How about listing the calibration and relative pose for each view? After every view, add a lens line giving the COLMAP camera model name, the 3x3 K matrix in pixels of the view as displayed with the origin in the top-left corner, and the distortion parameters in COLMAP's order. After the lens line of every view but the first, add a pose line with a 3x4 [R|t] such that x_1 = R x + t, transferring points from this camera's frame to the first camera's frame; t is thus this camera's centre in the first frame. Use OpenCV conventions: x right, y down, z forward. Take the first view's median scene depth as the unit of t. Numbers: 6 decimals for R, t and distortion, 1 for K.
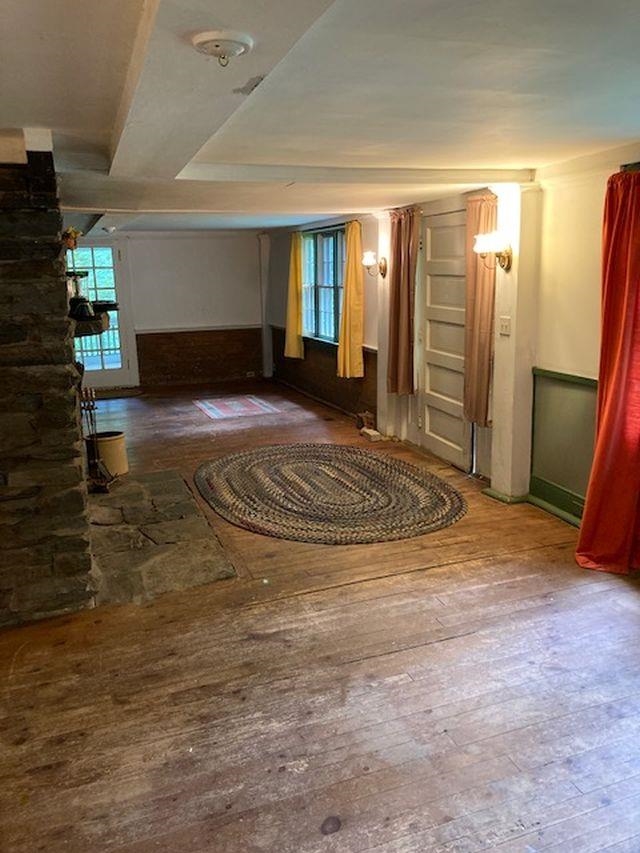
lens RADIAL K [[695.0, 0, 317.0], [0, 695.0, 422.7], [0, 0, 1]] dist [0.041238, -0.054398]
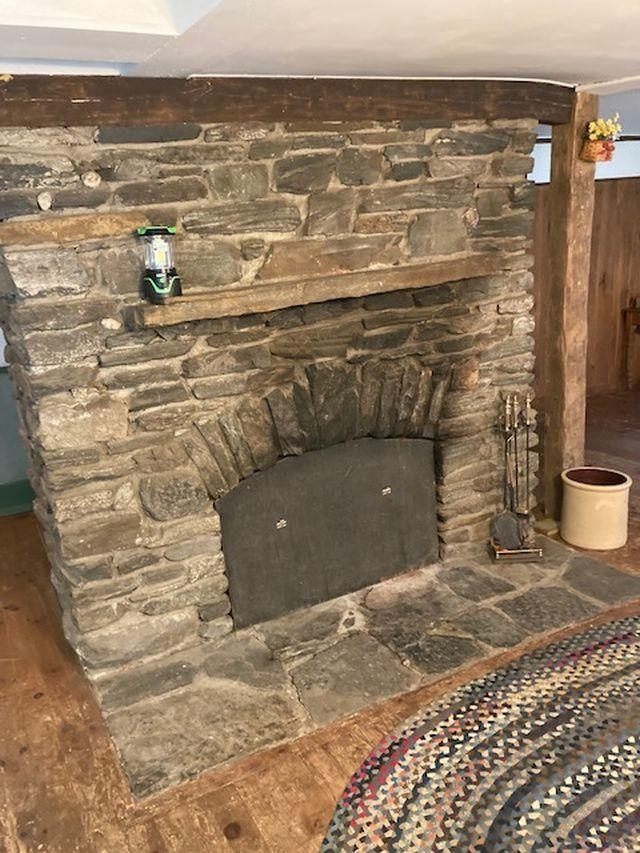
lens RADIAL K [[695.0, 0, 319.9], [0, 695.0, 420.8], [0, 0, 1]] dist [0.041238, -0.054398]
pose [[0.140650, 0.272644, -0.951779, 0.284094], [-0.149476, 0.956163, 0.251811, -0.184187], [0.978711, 0.106851, 0.175238, 0.839480]]
